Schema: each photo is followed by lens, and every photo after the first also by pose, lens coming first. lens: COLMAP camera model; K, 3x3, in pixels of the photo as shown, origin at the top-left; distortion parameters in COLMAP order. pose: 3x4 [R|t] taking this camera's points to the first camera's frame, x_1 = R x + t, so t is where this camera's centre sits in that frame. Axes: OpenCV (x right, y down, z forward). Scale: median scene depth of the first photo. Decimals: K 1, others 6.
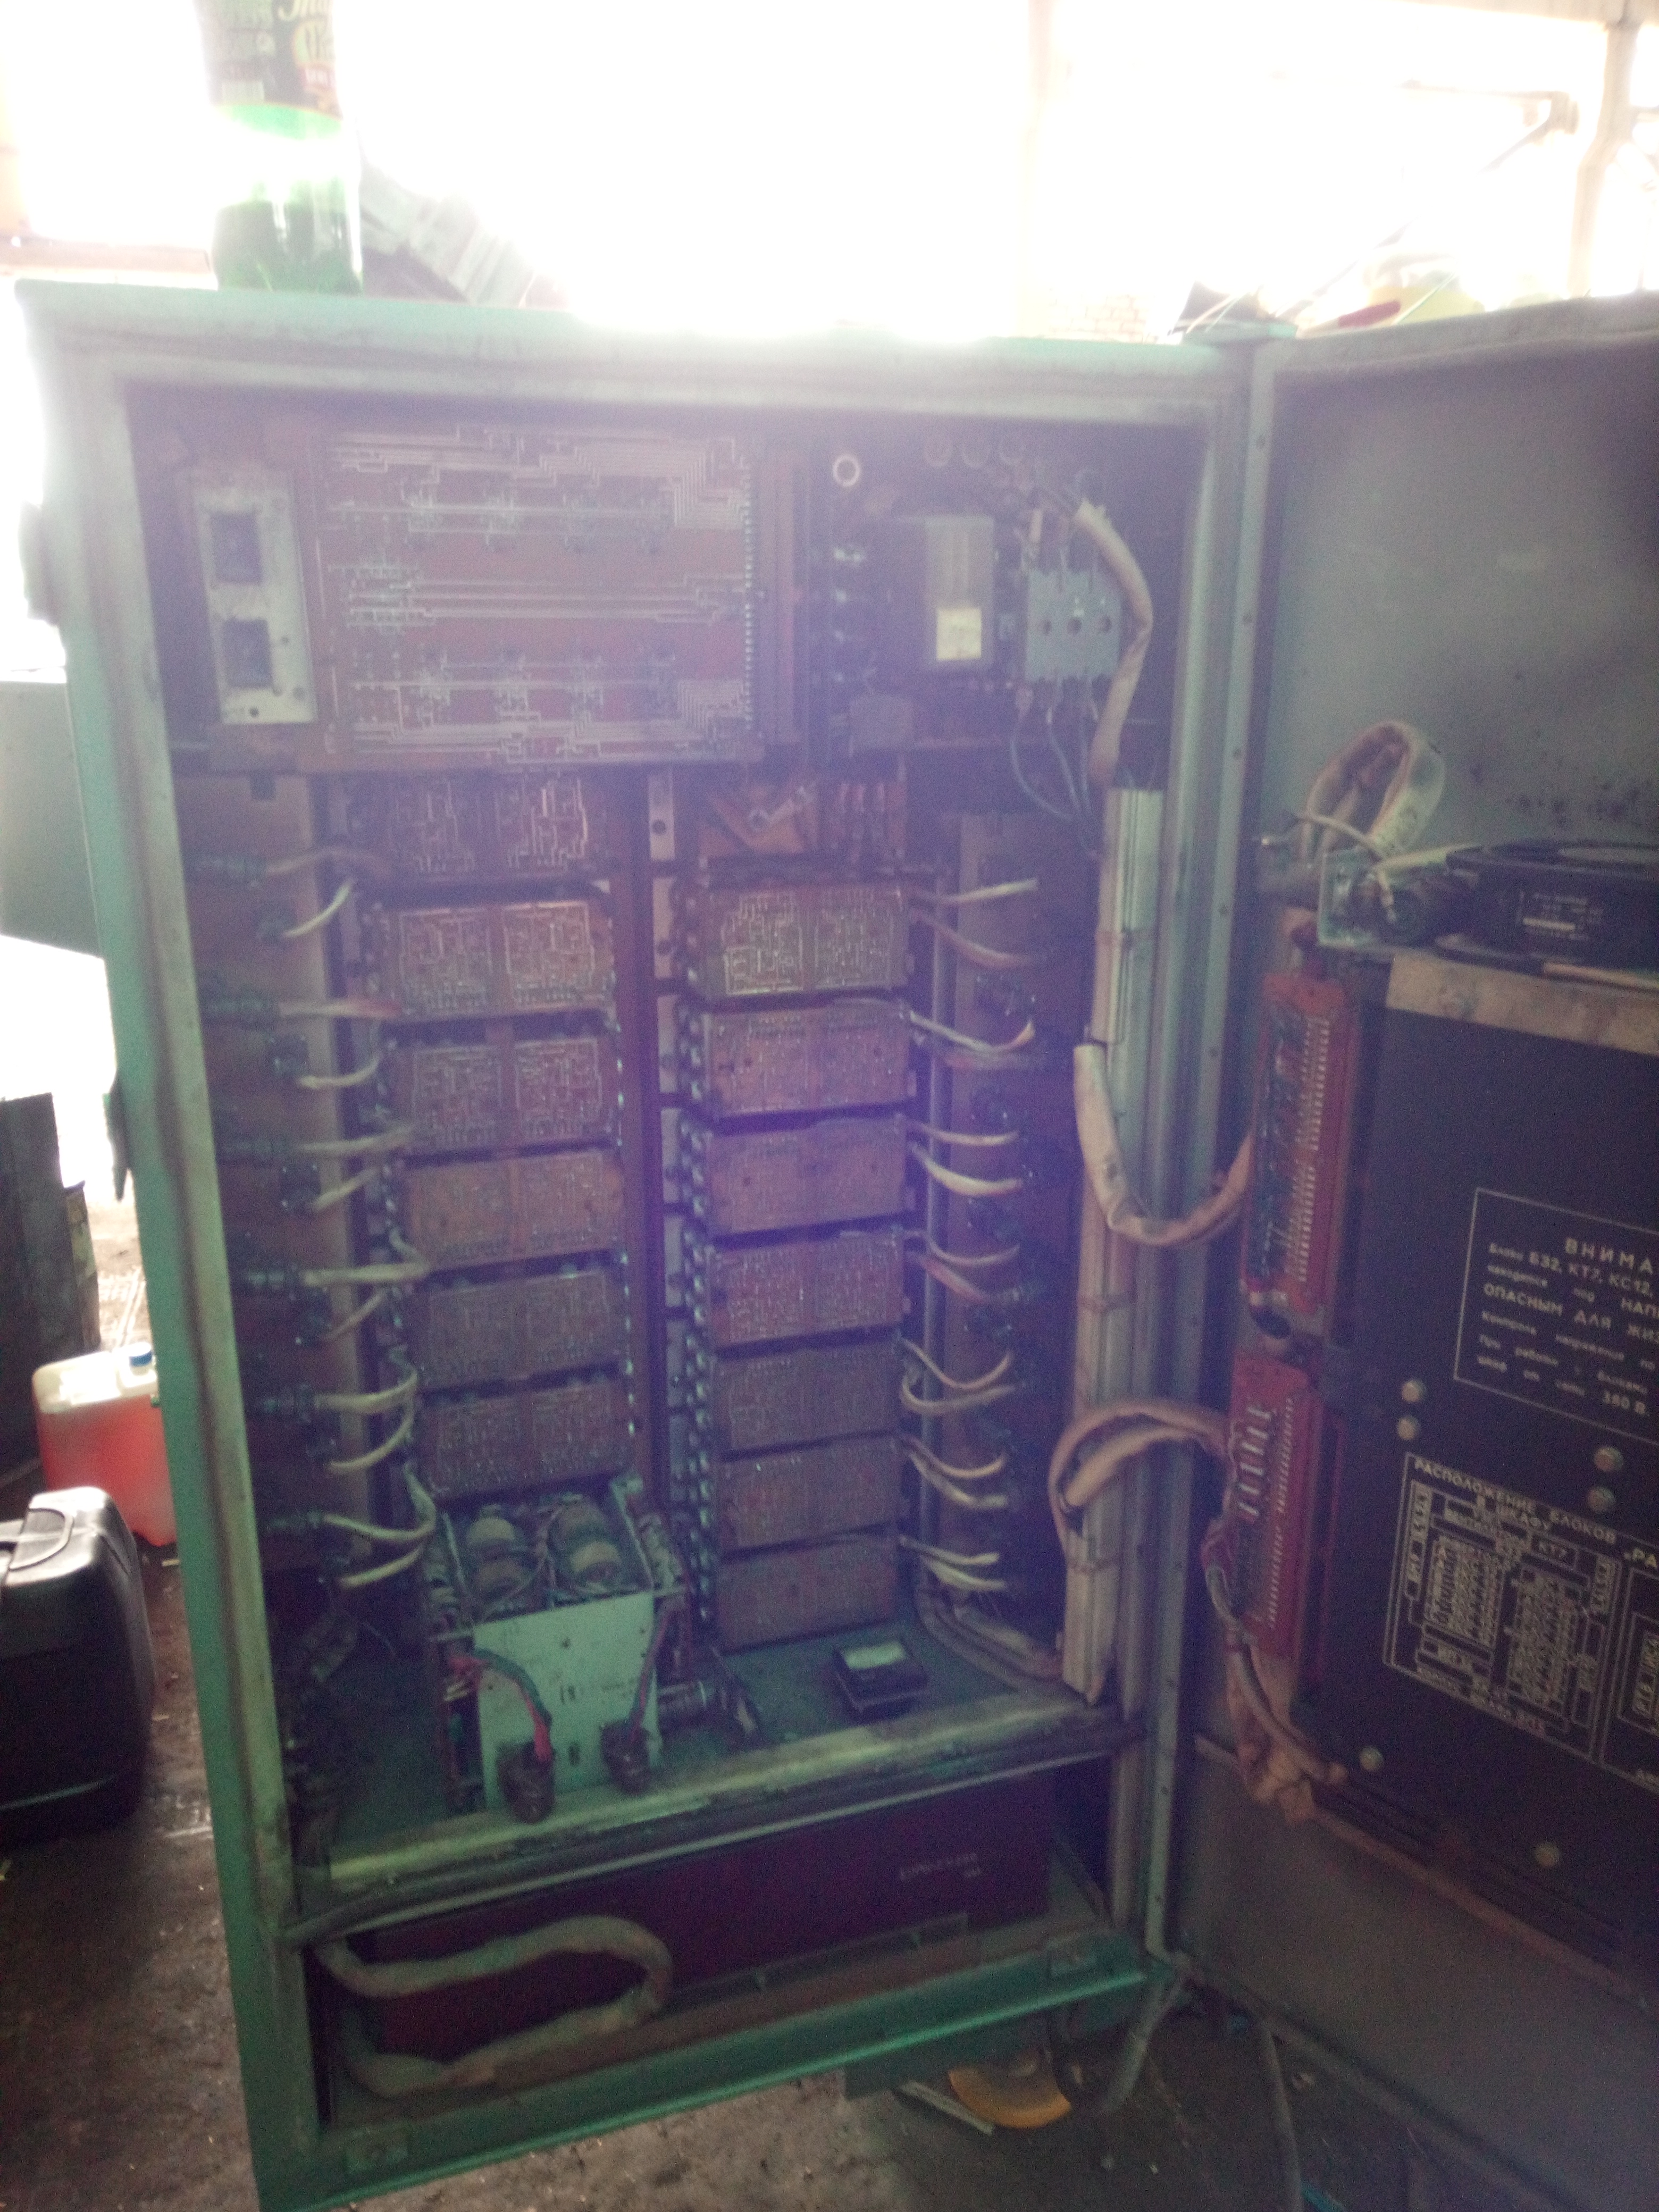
lens RADIAL K [[1606.9, 0, 830.2], [0, 1606.9, 1137.5], [0, 0, 1]] dist [0.111857, -0.125636]
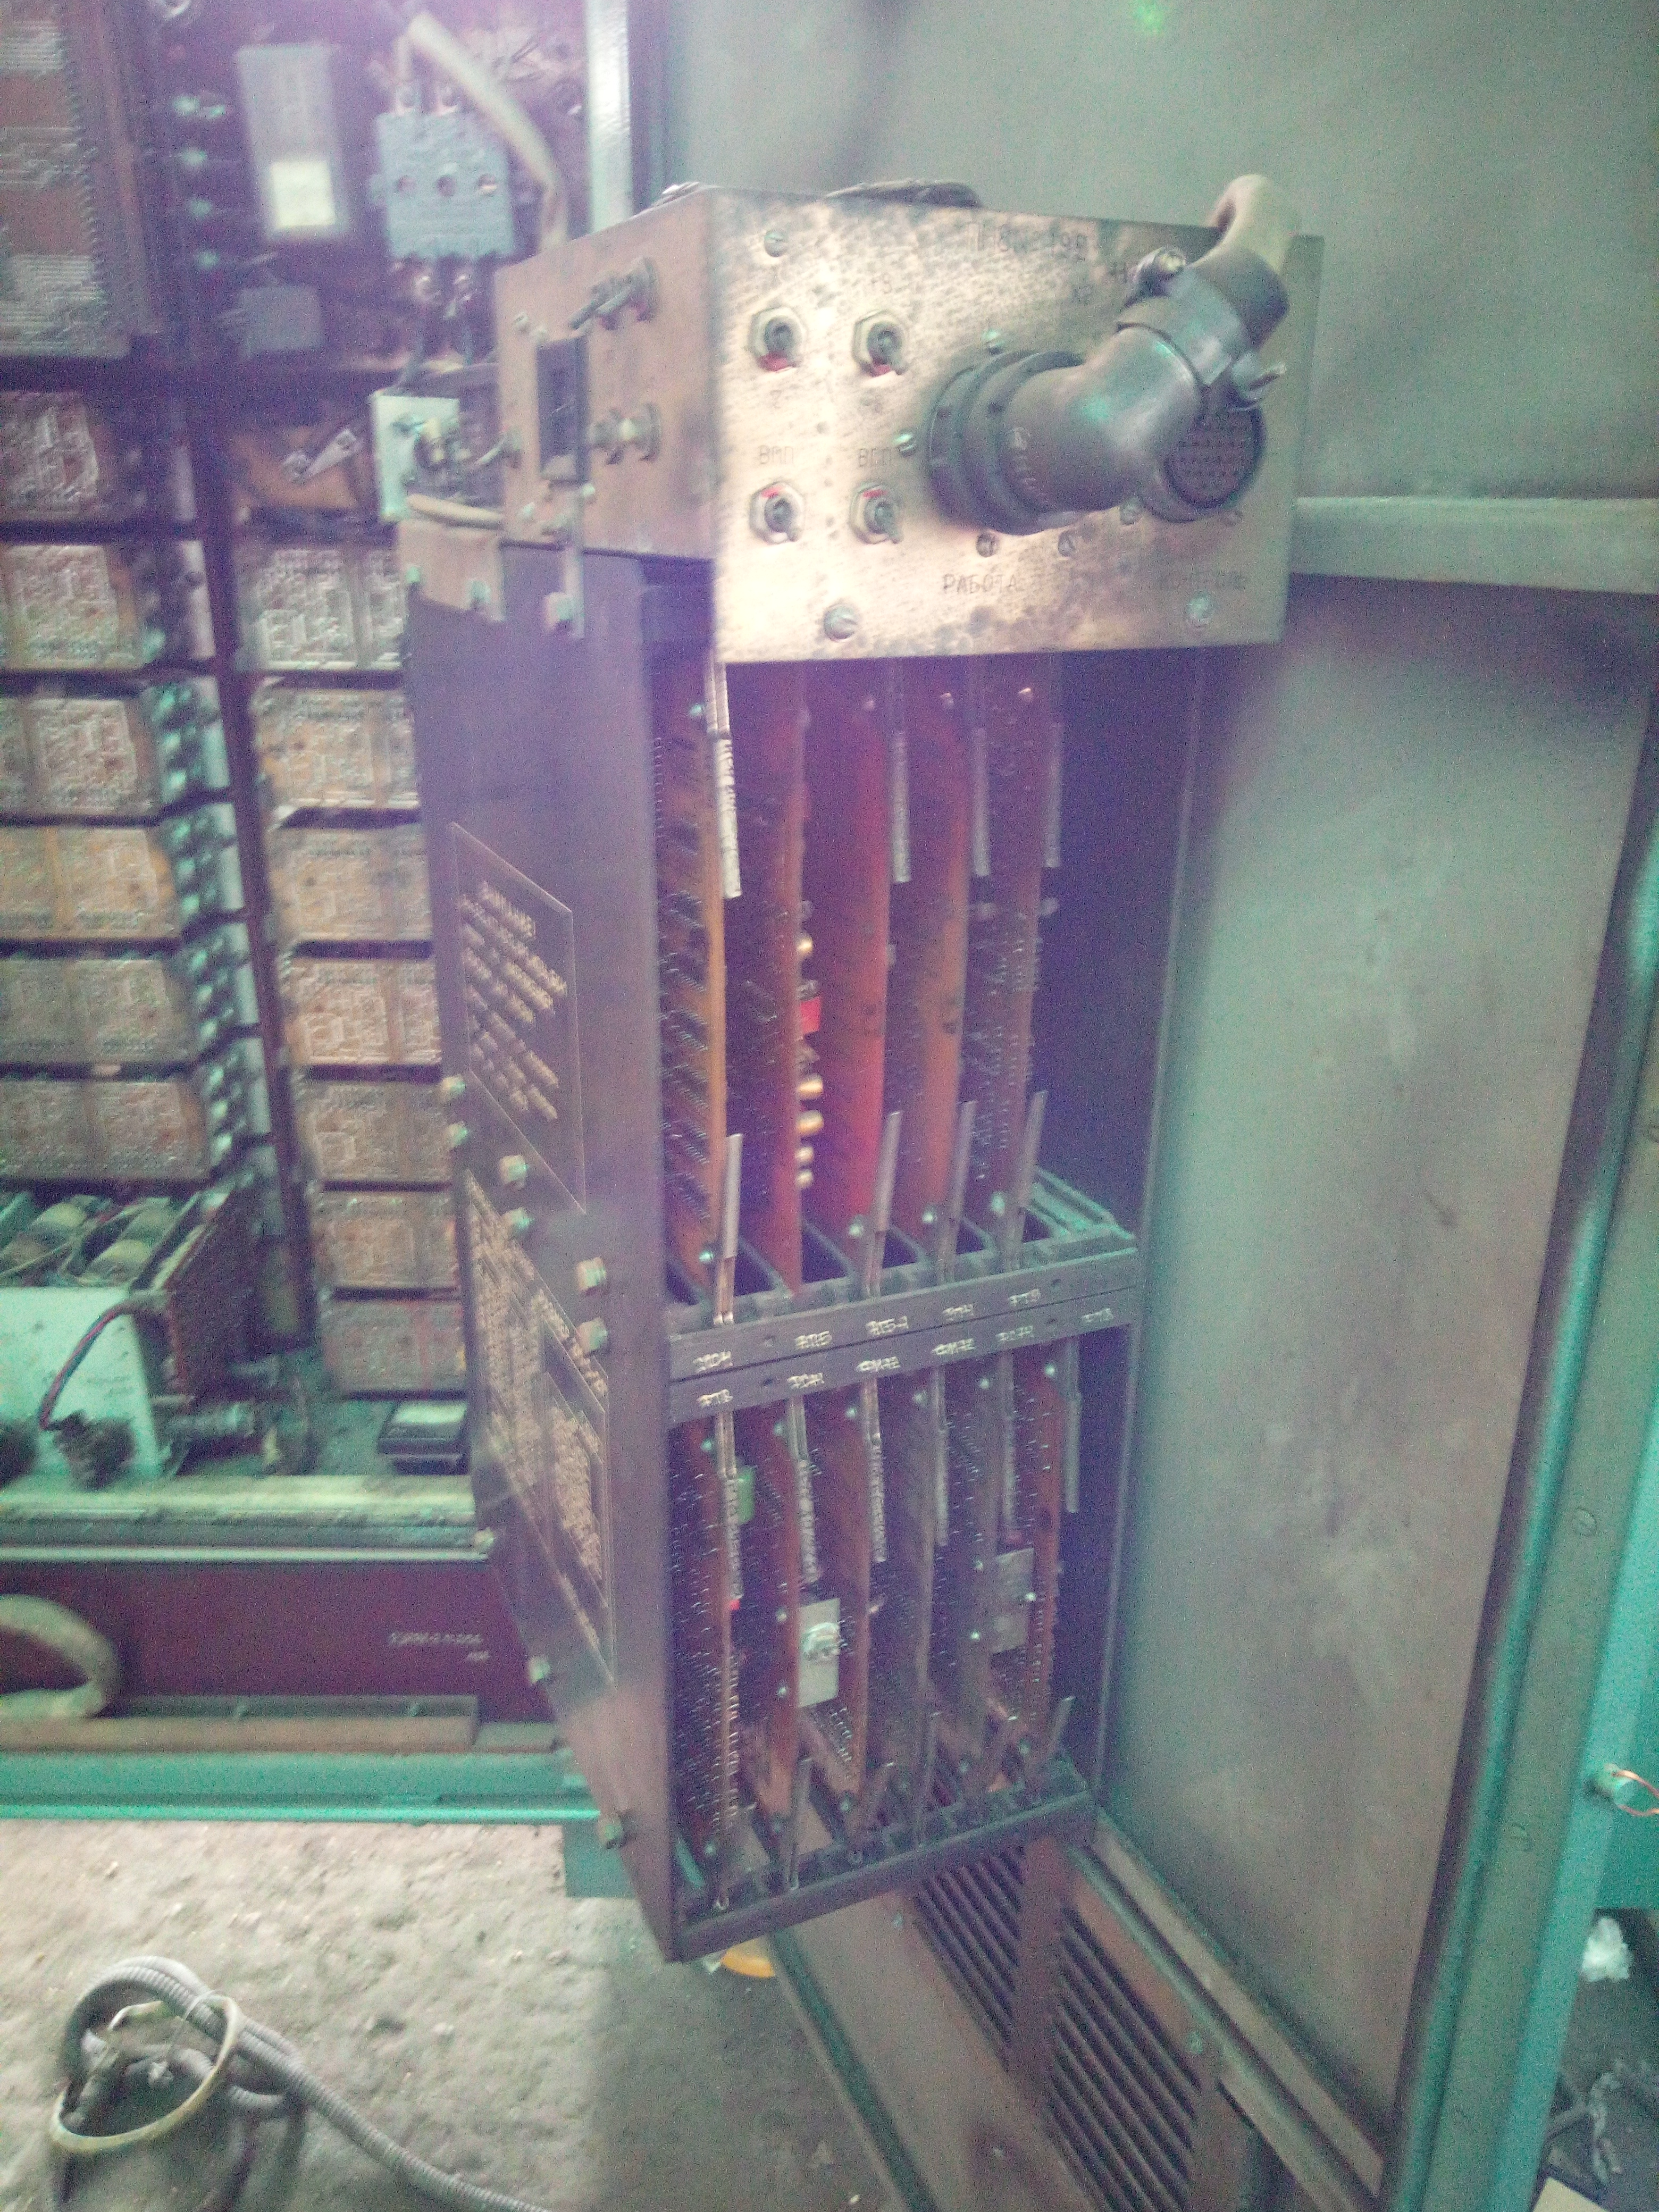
lens RADIAL K [[1644.3, 0, 829.5], [0, 1644.3, 1106.0], [0, 0, 1]] dist [0.051209, -0.030412]
pose [[0.948273, 0.116705, -0.295227, 0.545685], [-0.099441, 0.992370, 0.072885, 0.058543], [0.301480, -0.039757, 0.952643, 0.196470]]
